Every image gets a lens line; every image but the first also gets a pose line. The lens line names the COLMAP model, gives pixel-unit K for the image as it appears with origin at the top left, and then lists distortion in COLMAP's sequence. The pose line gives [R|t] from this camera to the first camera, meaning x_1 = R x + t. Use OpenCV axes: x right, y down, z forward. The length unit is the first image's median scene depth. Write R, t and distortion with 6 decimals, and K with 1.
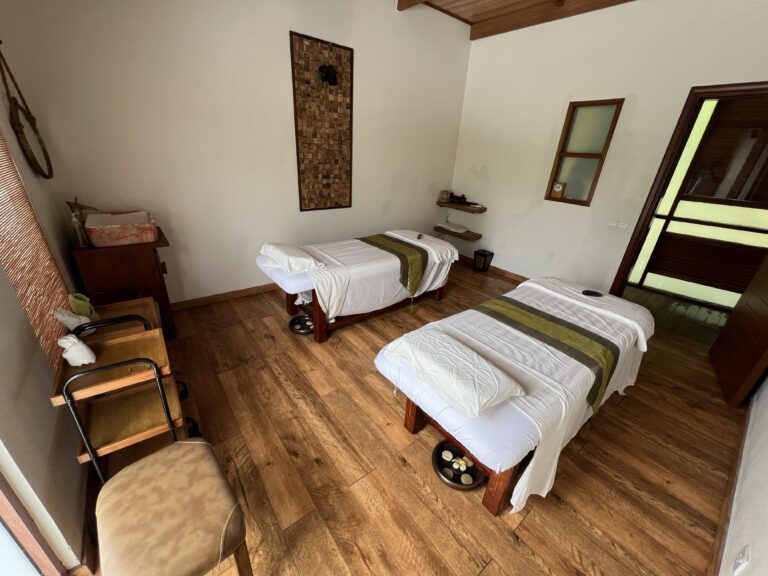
lens RADIAL K [[308.3, 0, 382.5], [0, 308.3, 287.8], [0, 0, 1]] dist [-0.002643, 0.000078]
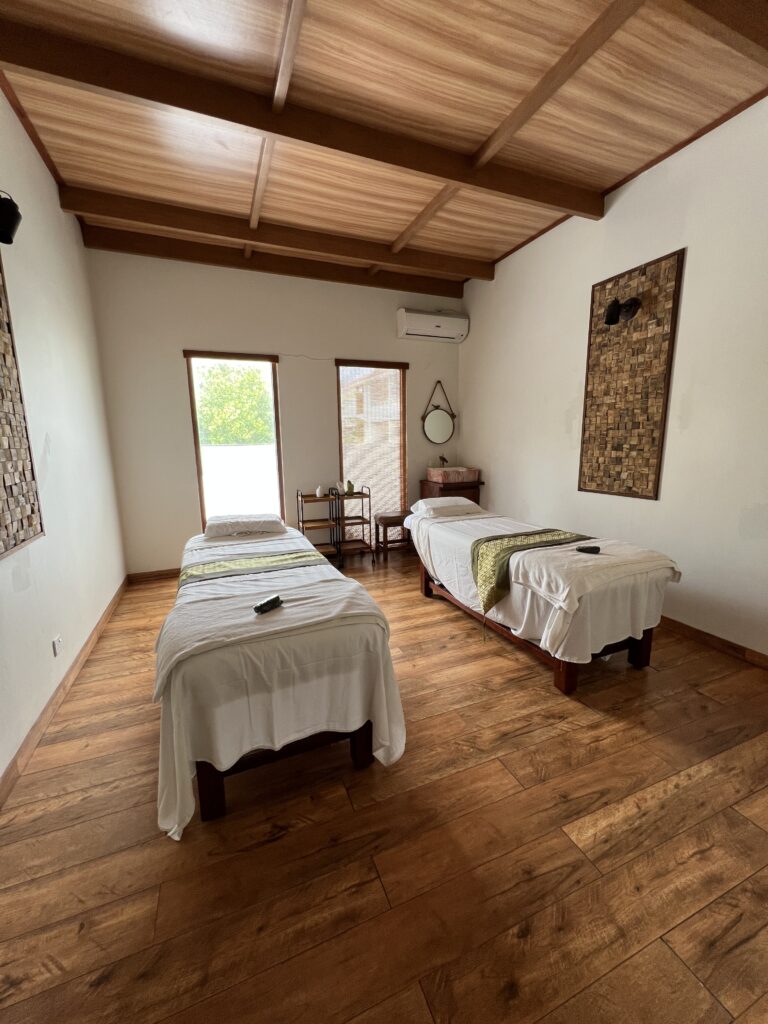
lens RADIAL K [[411.0, 0, 382.5], [0, 411.0, 512.3], [0, 0, 1]] dist [-0.002643, 0.000078]
pose [[-0.265021, 0.113743, -0.957510, 0.858509], [-0.402524, 0.889305, 0.217052, -0.233784], [0.876206, 0.442945, -0.189900, 0.820623]]
